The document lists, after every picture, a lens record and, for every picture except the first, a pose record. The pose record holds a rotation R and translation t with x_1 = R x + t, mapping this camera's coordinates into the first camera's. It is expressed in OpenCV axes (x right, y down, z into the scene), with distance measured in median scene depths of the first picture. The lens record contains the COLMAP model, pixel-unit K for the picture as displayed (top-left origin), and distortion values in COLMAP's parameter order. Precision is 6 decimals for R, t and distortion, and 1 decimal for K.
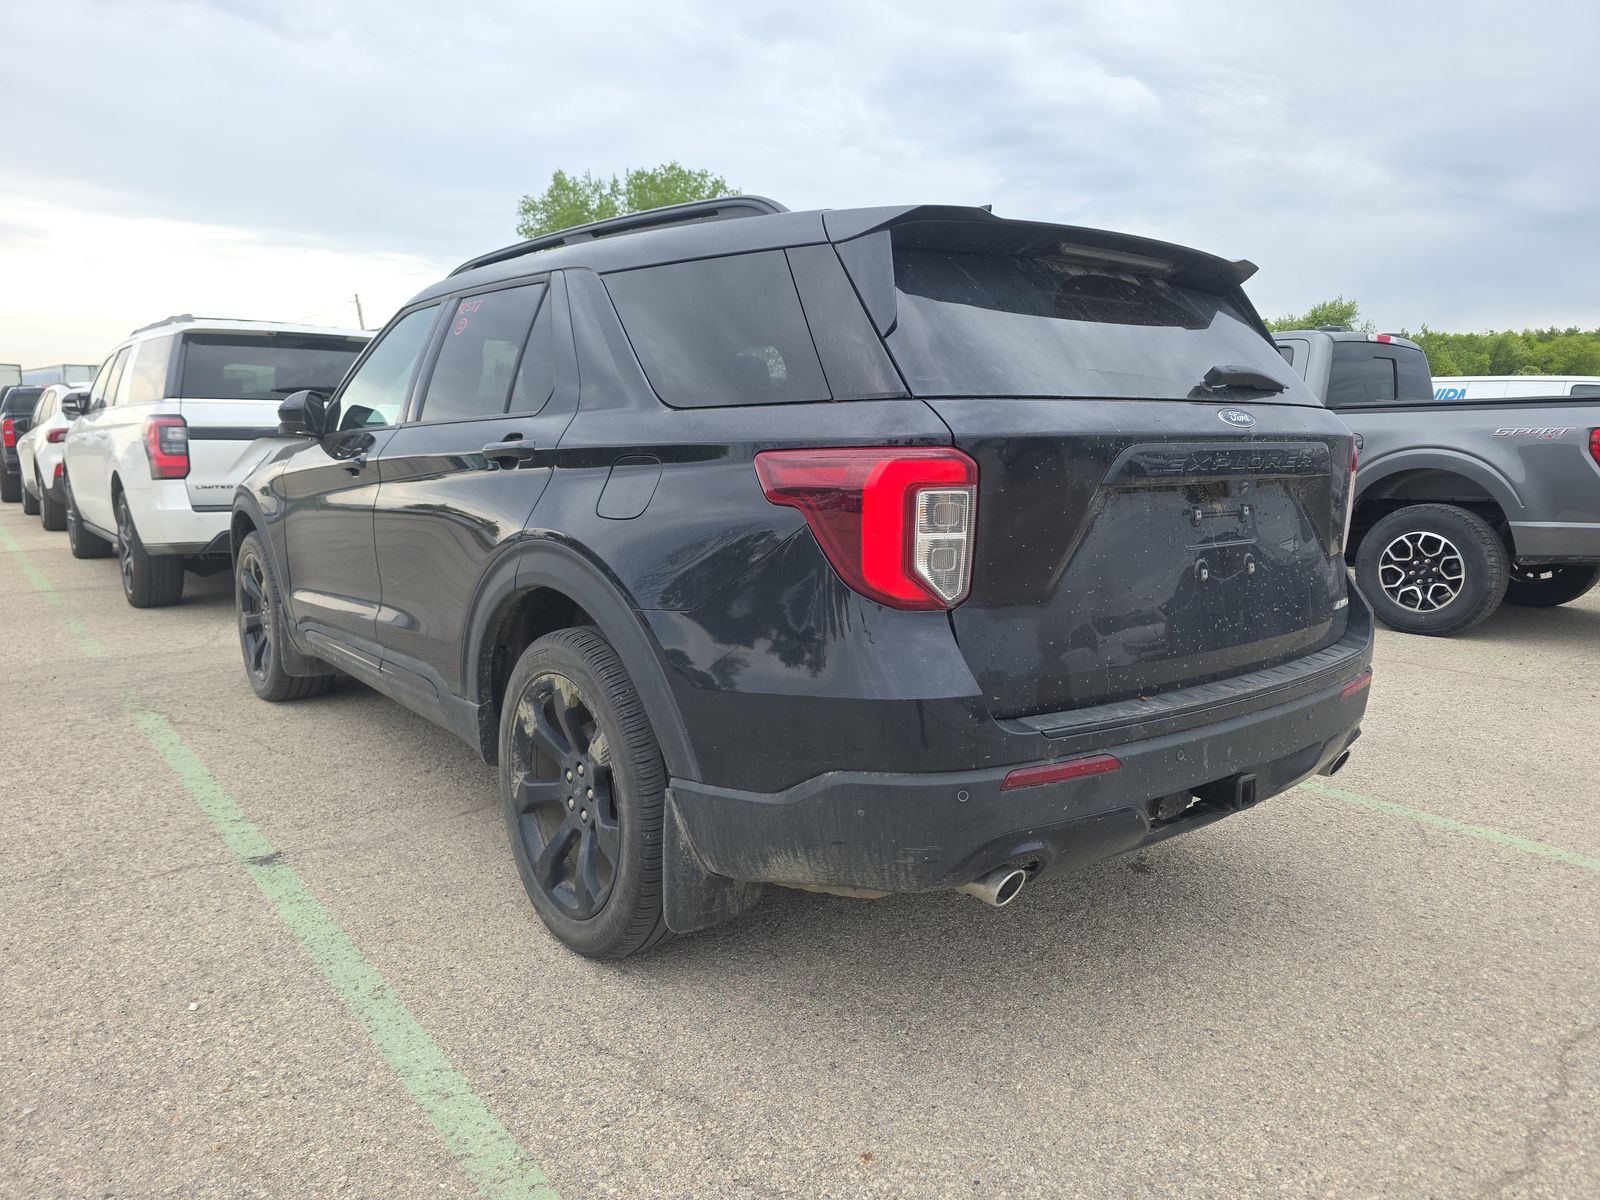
lens RADIAL K [[1084.0, 0, 794.6], [0, 1084.0, 619.2], [0, 0, 1]] dist [0.069438, -0.001182]
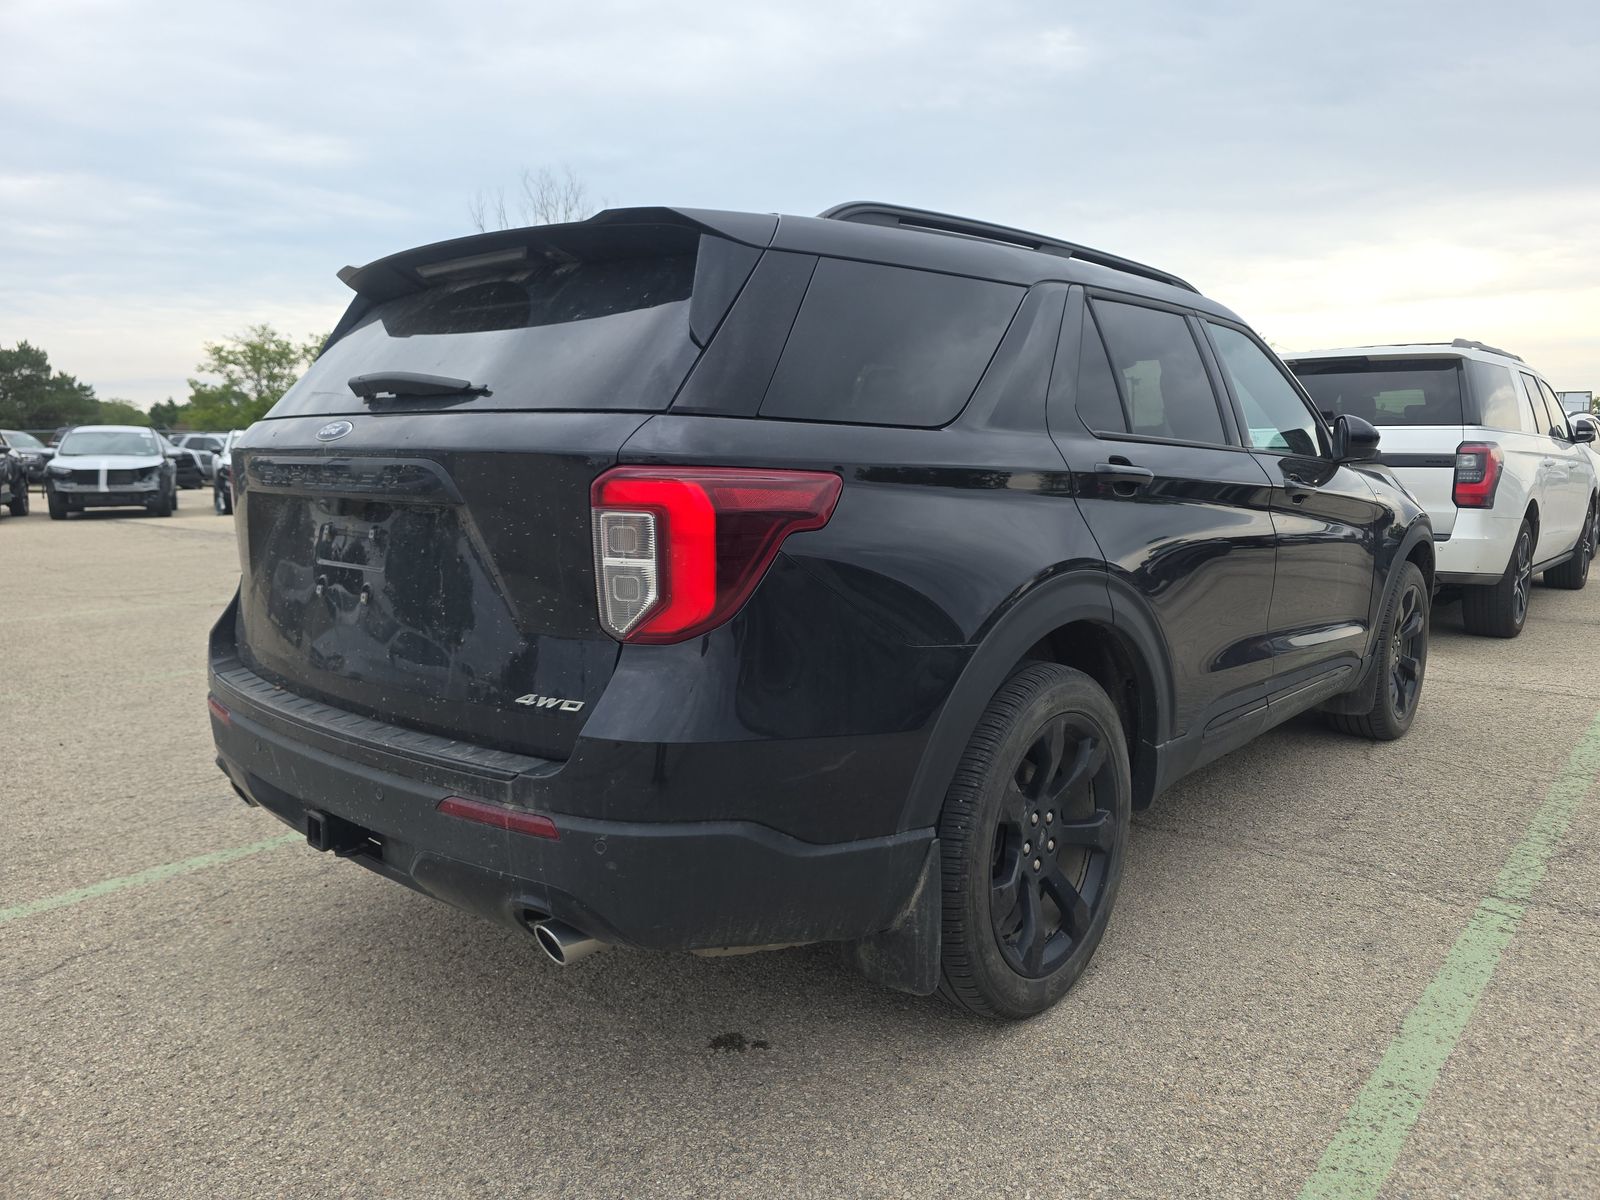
lens RADIAL K [[1065.0, 0, 827.7], [0, 1065.0, 599.0], [0, 0, 1]] dist [0.042212, -0.030423]
pose [[0.188431, 0.128890, -0.973592, 1.261870], [-0.168434, 0.980903, 0.097259, -0.182807], [0.967535, 0.145660, 0.206542, 1.119262]]
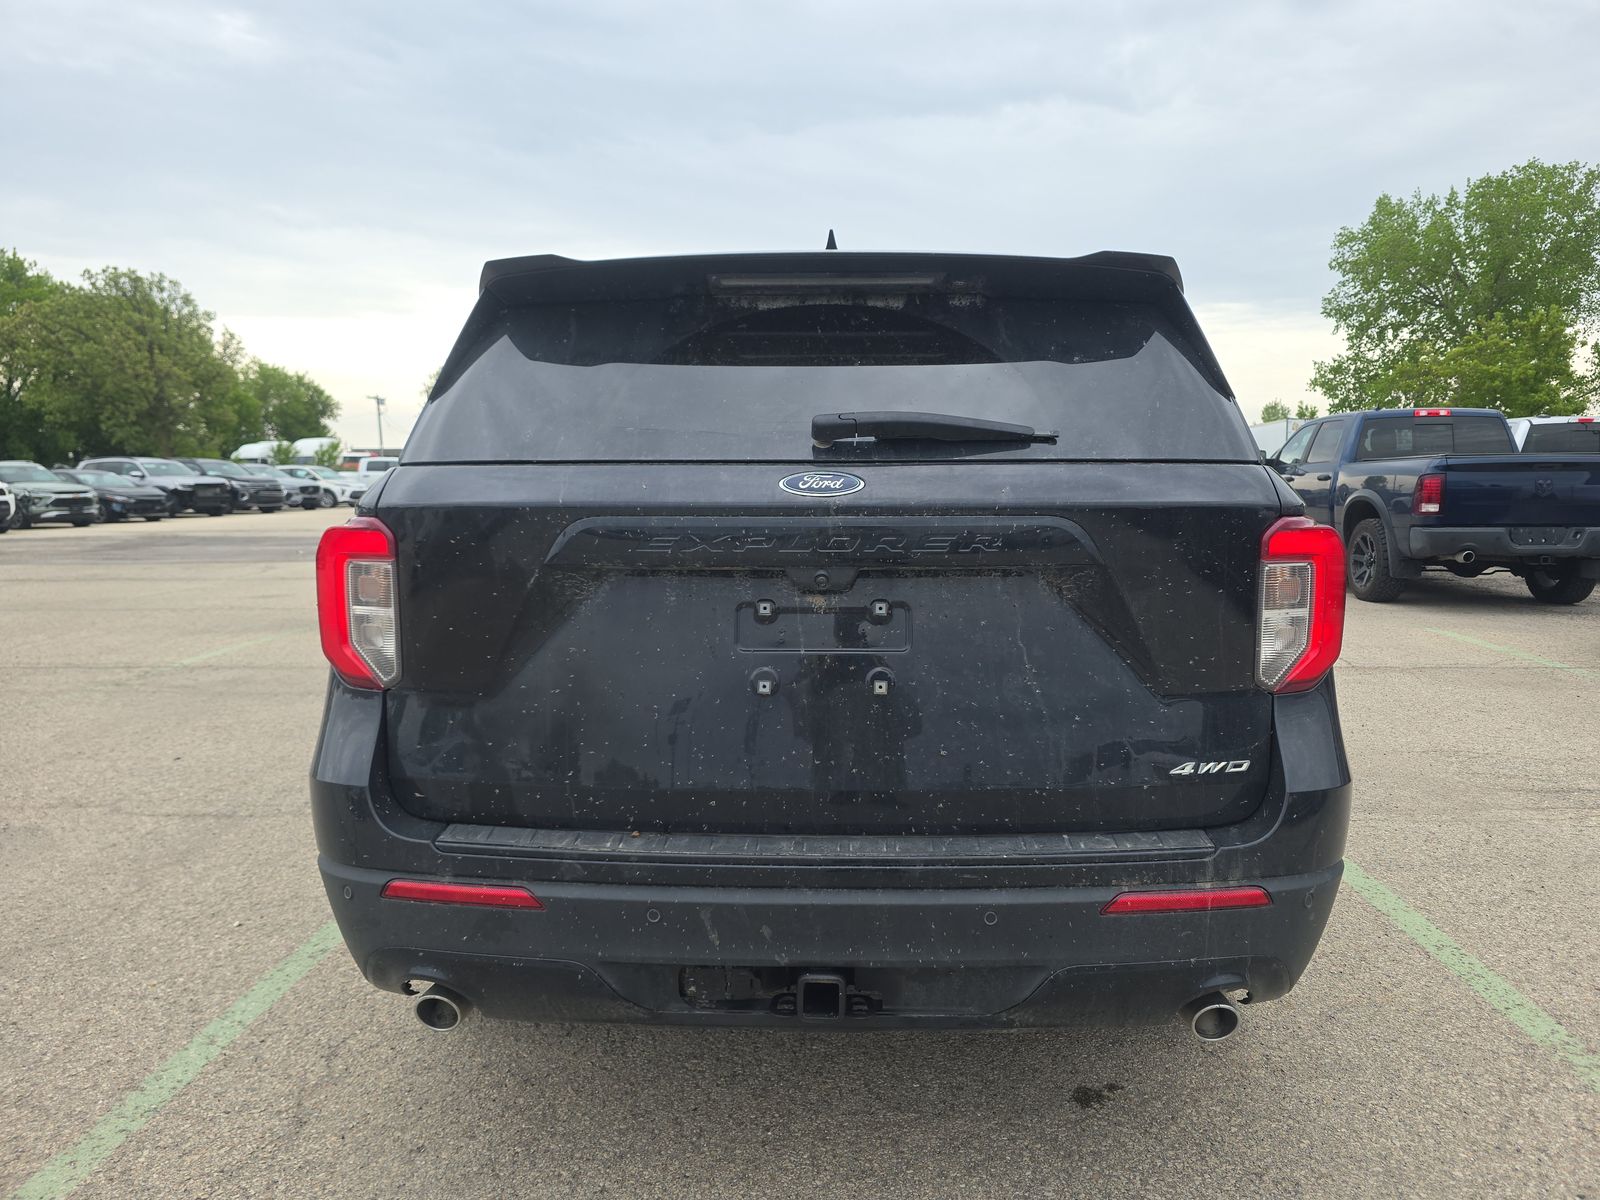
lens RADIAL K [[1076.6, 0, 796.5], [0, 1076.6, 600.9], [0, 0, 1]] dist [0.044572, -0.030509]
pose [[0.757148, 0.065465, -0.649955, 0.784822], [-0.101448, 0.994678, -0.017994, -0.081016], [0.645318, 0.079561, 0.759760, 0.400262]]
